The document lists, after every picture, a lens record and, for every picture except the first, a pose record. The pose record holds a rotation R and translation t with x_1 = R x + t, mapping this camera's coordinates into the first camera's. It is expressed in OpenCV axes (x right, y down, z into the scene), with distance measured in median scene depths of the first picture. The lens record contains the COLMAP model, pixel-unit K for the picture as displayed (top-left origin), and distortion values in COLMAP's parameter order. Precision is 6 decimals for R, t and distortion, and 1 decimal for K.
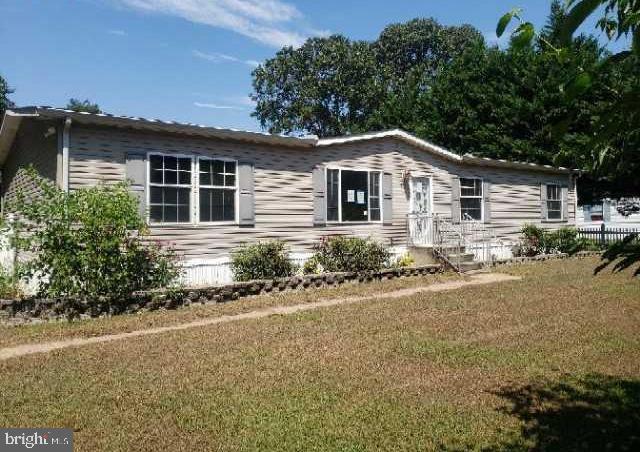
lens RADIAL K [[501.7, 0, 320.0], [0, 501.7, 226.0], [0, 0, 1]] dist [0.040134, -0.001953]
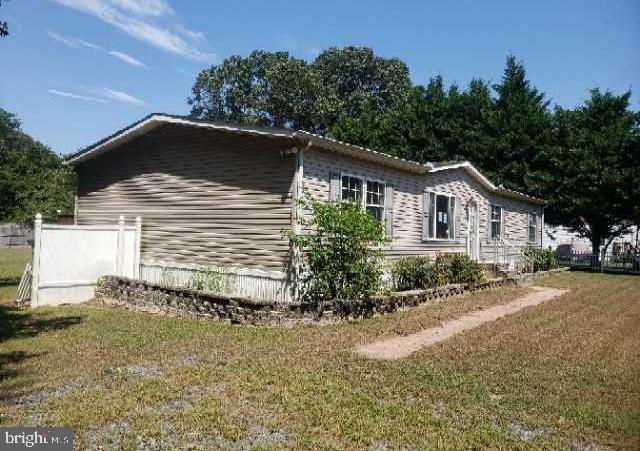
lens RADIAL K [[501.7, 0, 320.0], [0, 501.7, 225.5], [0, 0, 1]] dist [0.040134, -0.001953]
pose [[0.963880, 0.047589, 0.262052, -0.502939], [-0.042666, 0.998790, -0.024448, 0.000784], [-0.262898, 0.012384, 0.964744, -0.049885]]
